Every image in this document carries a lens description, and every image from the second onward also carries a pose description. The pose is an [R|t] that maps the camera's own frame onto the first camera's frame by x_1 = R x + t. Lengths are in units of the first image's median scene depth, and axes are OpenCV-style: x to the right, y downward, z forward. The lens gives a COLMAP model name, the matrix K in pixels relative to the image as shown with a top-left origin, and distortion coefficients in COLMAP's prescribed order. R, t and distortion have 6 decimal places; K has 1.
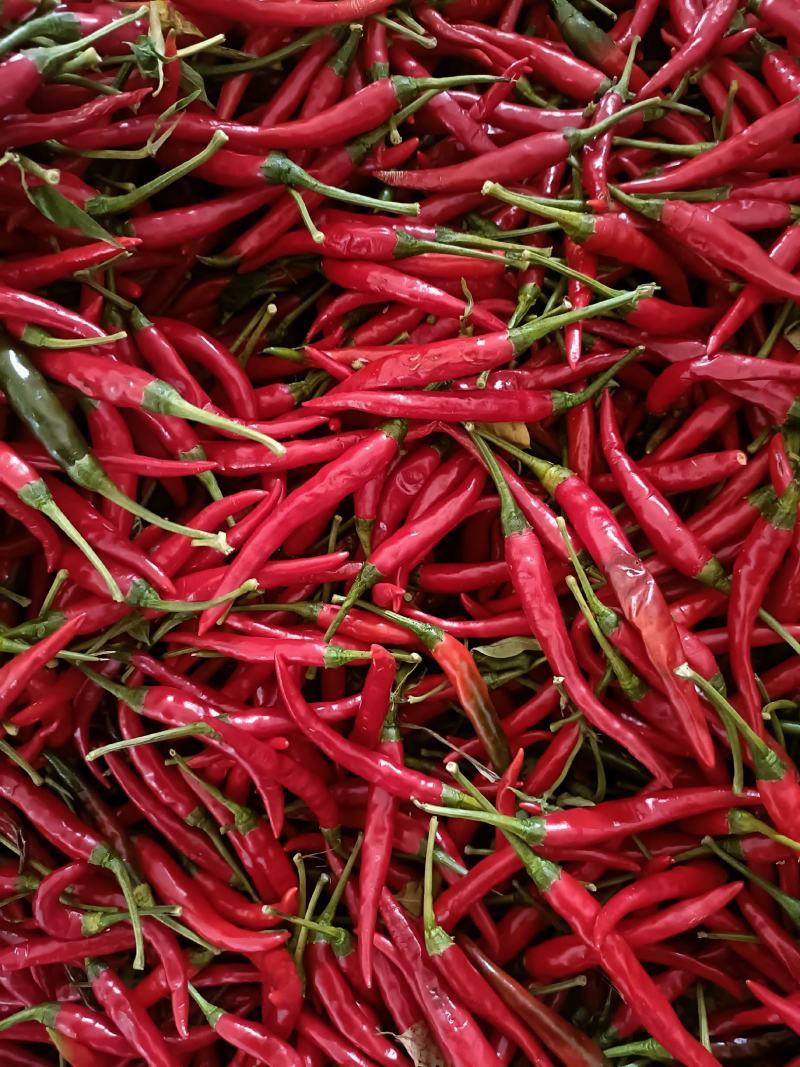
lens RADIAL K [[808.3, 0, 400.0], [0, 808.3, 533.5], [0, 0, 1]] dist [0.032085, -0.002188]
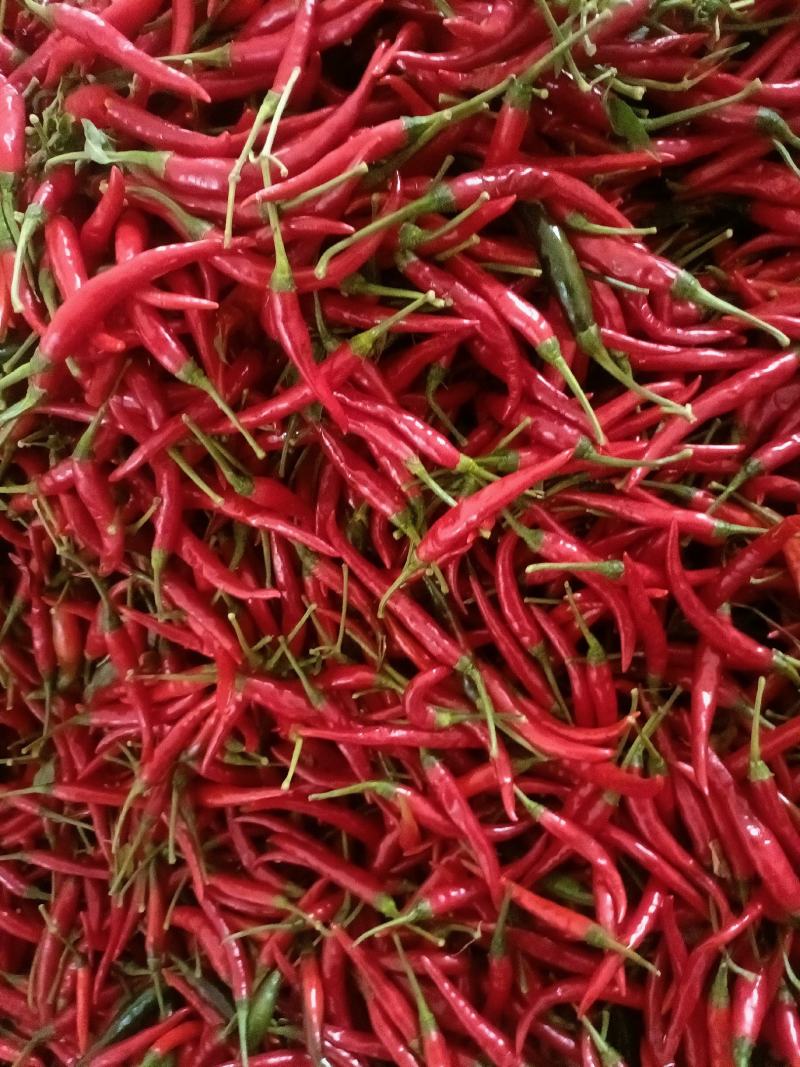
lens RADIAL K [[808.3, 0, 400.0], [0, 808.3, 533.5], [0, 0, 1]] dist [0.032085, -0.002188]
pose [[0.984554, 0.174435, 0.015062, -0.538616], [-0.174729, 0.984390, 0.021125, 0.205630], [-0.011142, -0.023430, 0.999663, -0.203019]]
